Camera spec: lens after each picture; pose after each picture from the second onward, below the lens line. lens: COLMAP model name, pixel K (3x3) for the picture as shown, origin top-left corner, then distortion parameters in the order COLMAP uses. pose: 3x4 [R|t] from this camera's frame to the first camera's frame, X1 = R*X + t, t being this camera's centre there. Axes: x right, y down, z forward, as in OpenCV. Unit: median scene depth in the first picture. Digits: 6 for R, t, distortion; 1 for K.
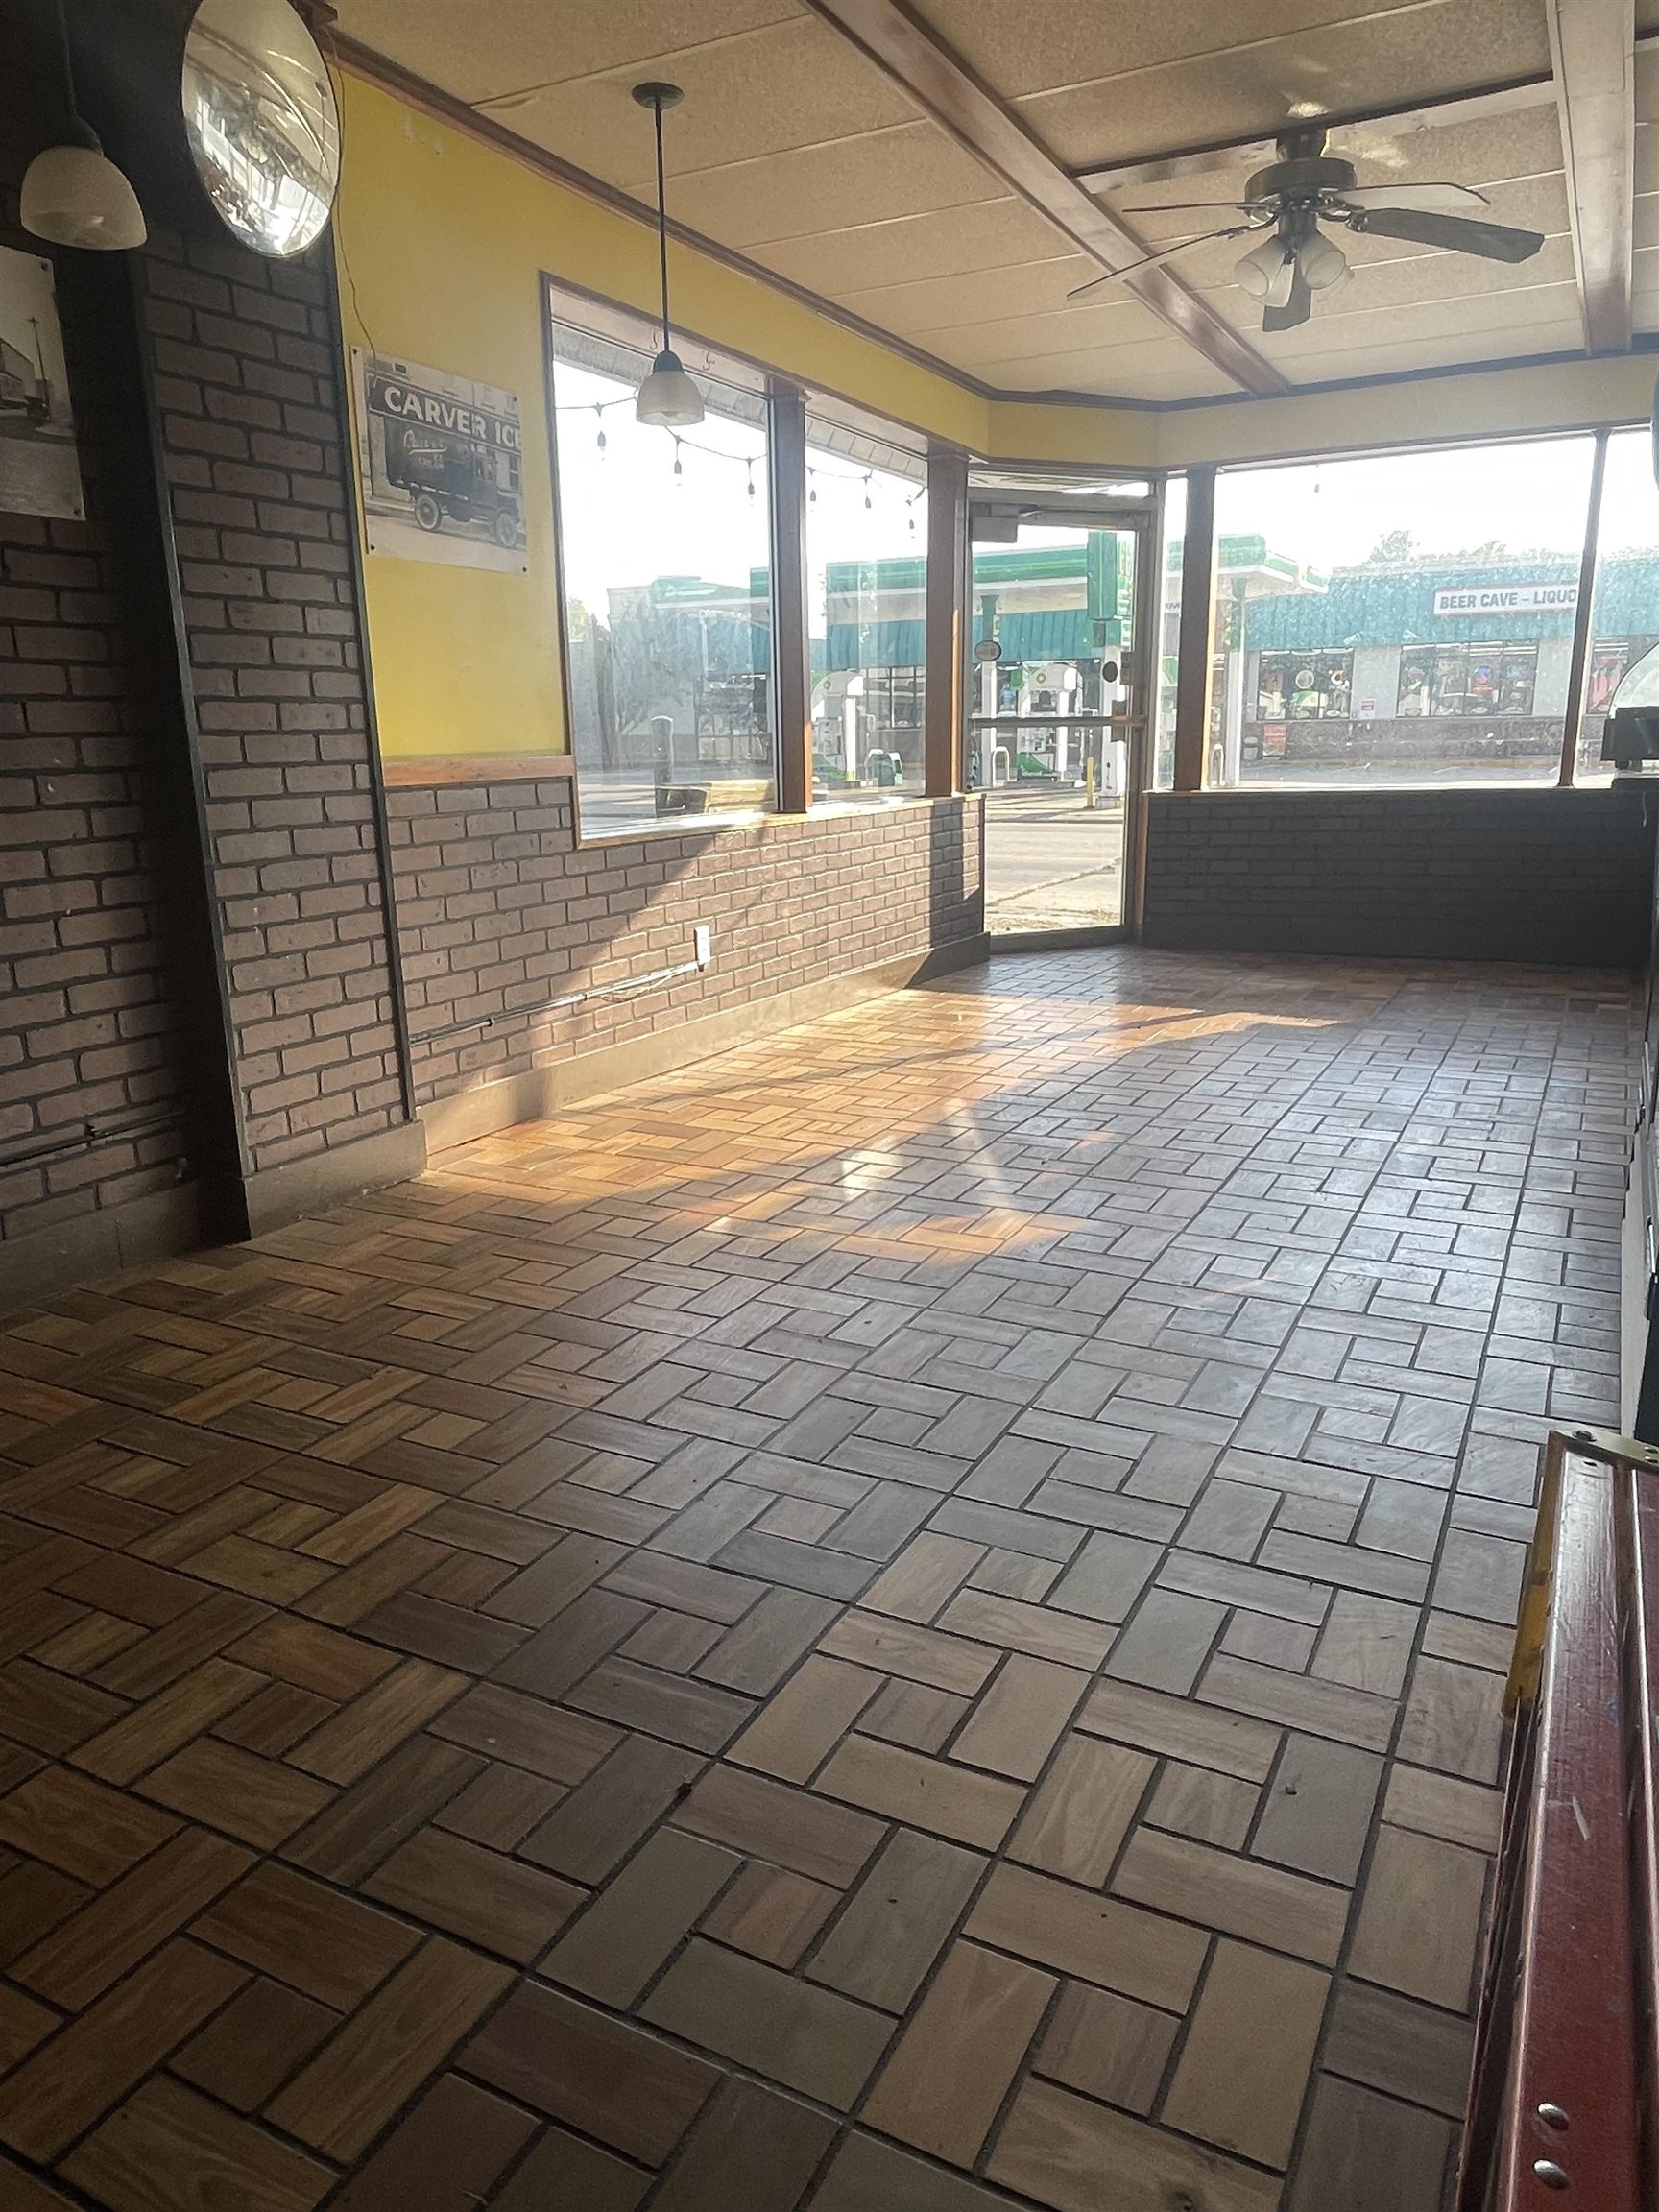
lens RADIAL K [[1488.1, 0, 821.1], [0, 1488.1, 1105.9], [0, 0, 1]] dist [0.006064, -0.004458]
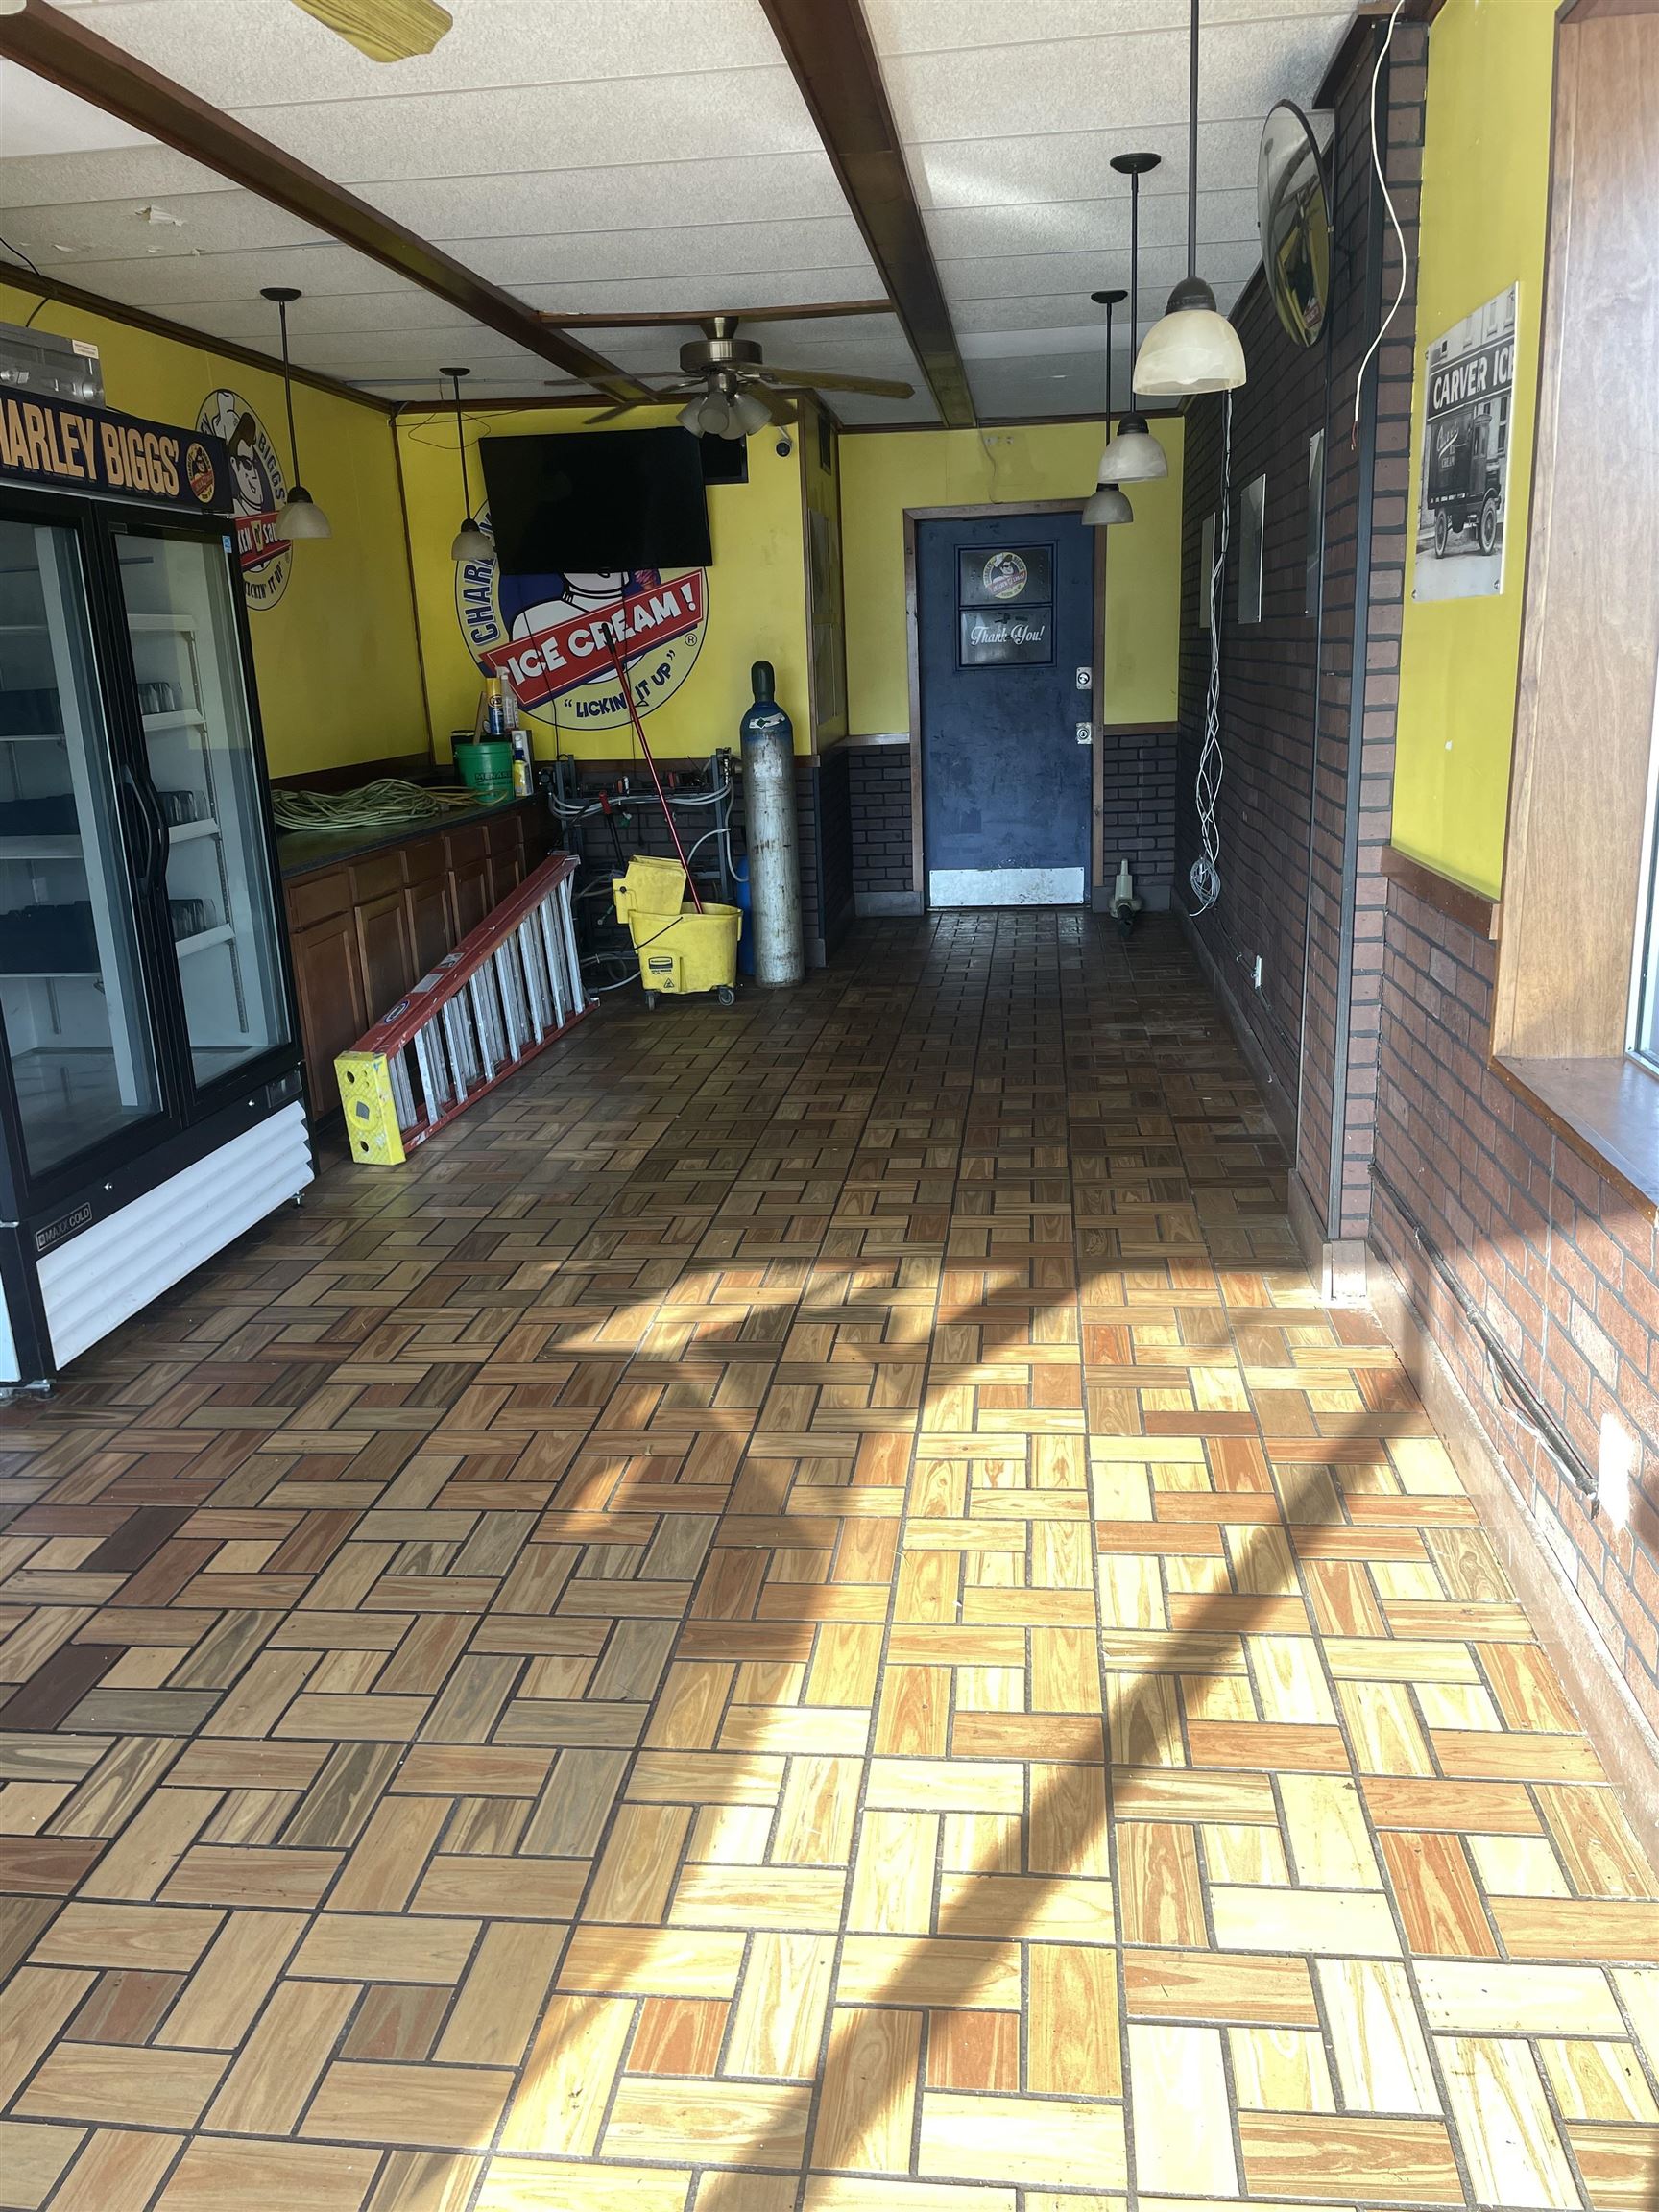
lens RADIAL K [[1665.1, 0, 841.0], [0, 1665.1, 1105.6], [0, 0, 1]] dist [0.060014, -0.065595]
pose [[-0.930951, 0.145991, -0.334690, 0.297142], [-0.034036, 0.877910, 0.477614, -0.489406], [0.363556, 0.456027, -0.812322, 1.544734]]
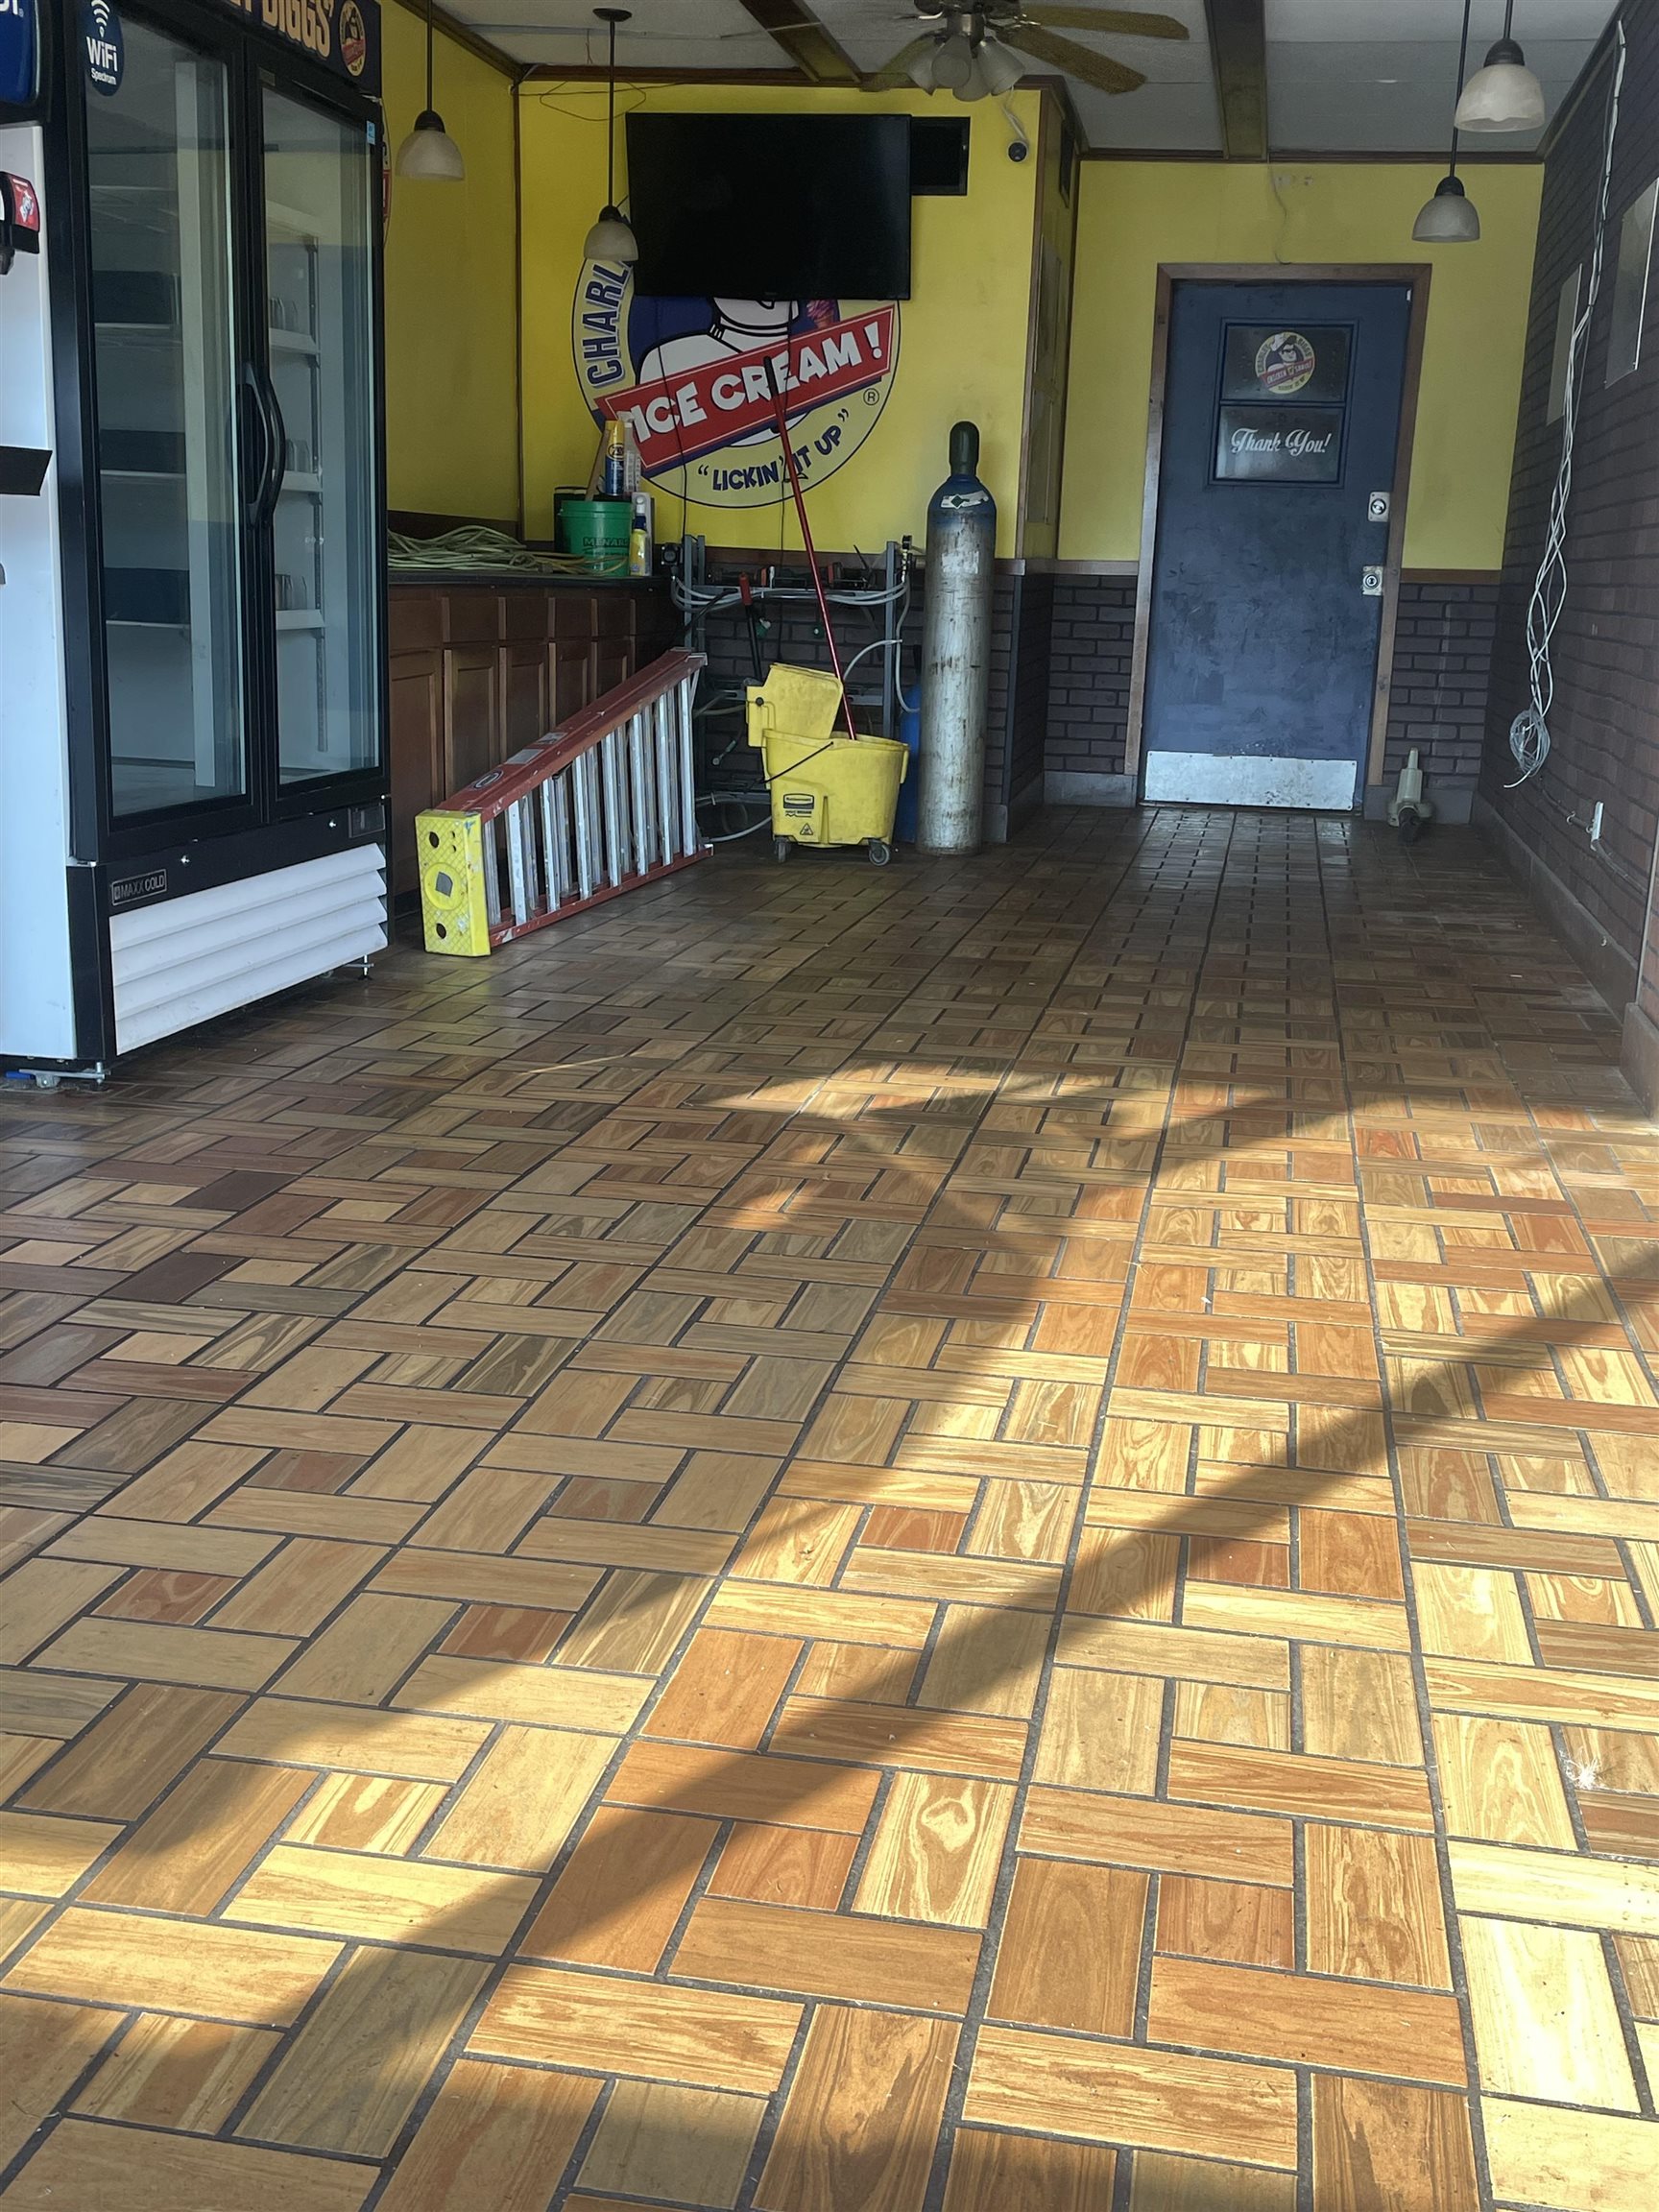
lens RADIAL K [[2351.1, 0, 832.0], [0, 2351.1, 1128.2], [0, 0, 1]] dist [0.062827, 0.000000]
pose [[-0.955522, 0.052528, -0.290203, 0.406746], [-0.087939, 0.888501, 0.450369, -0.398880], [0.281502, 0.455858, -0.844364, 1.717165]]
